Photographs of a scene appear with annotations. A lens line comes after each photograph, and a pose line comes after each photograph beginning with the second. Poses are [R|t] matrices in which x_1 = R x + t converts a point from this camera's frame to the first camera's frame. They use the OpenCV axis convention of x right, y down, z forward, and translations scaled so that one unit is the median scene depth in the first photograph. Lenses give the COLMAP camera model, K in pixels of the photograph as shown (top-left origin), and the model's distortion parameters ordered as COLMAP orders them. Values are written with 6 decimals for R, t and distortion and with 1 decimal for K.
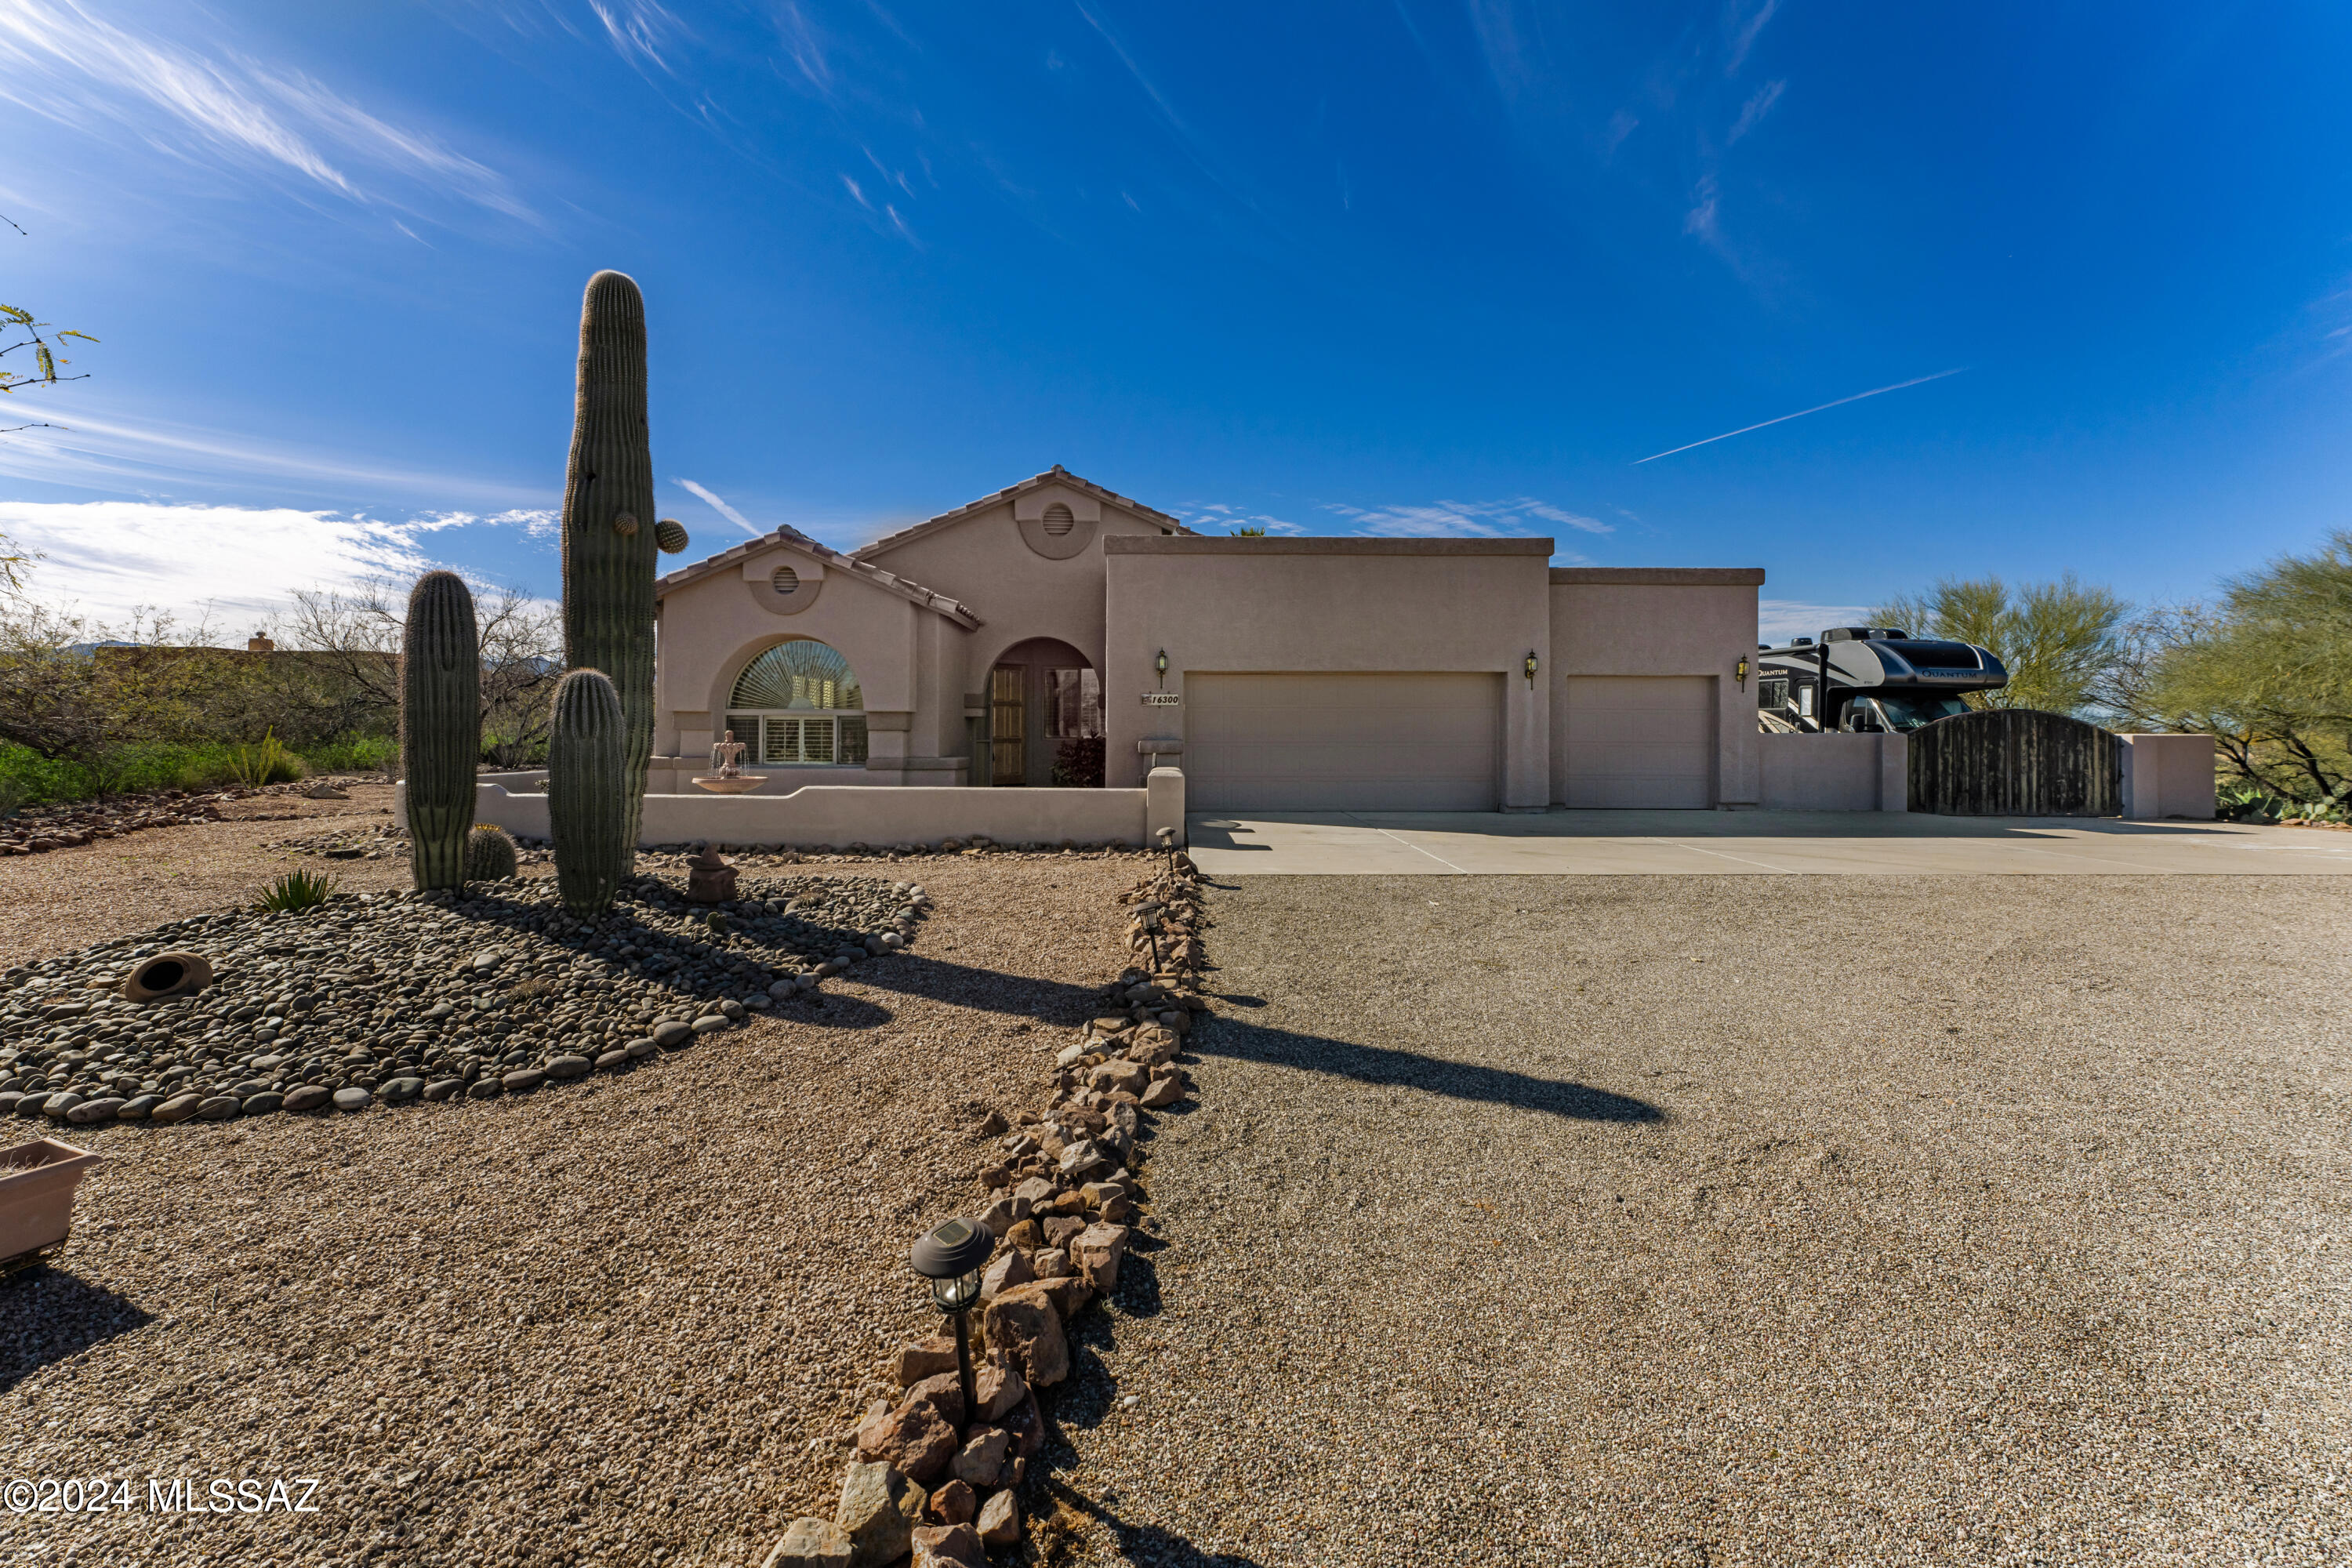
lens RADIAL K [[950.7, 0, 1196.3], [0, 950.7, 772.9], [0, 0, 1]] dist [0.002967, 0.000030]
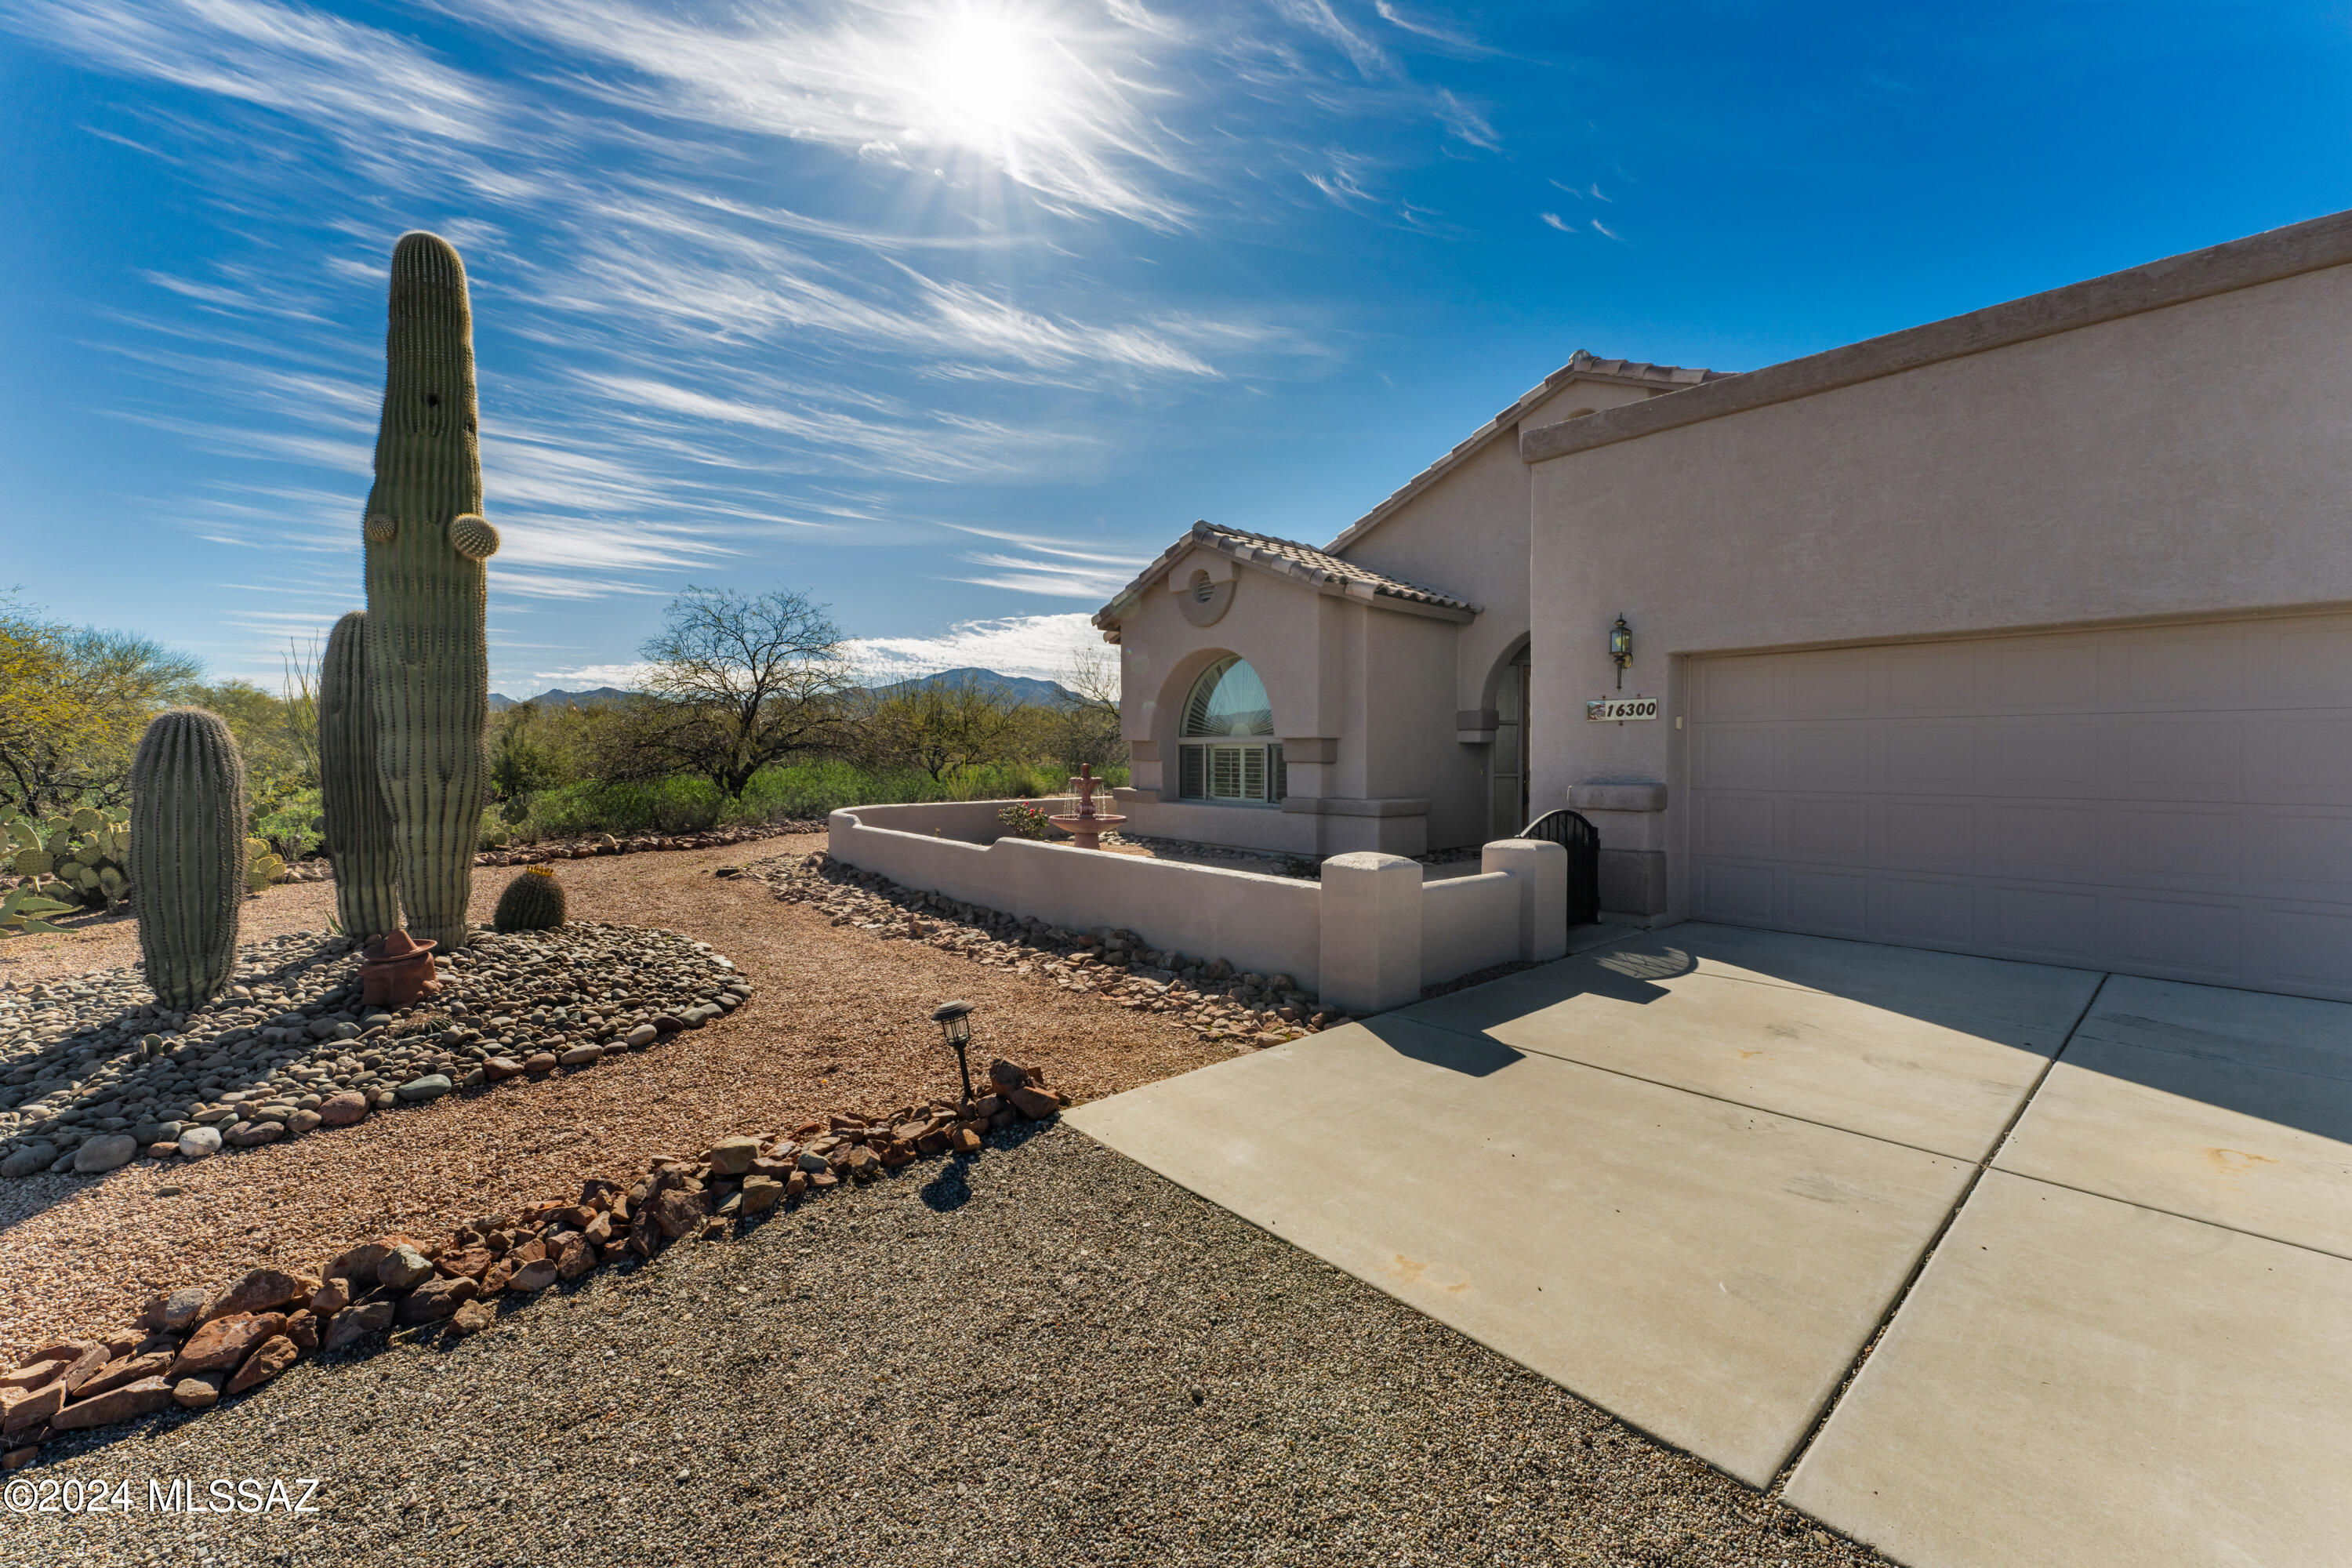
lens RADIAL K [[950.7, 0, 1166.2], [0, 950.7, 788.4], [0, 0, 1]] dist [0.002967, 0.000030]
pose [[0.637774, 0.022436, -0.769897, 0.207255], [-0.027822, 0.999594, 0.006083, -0.025625], [0.769721, 0.017541, 0.638139, 0.428424]]
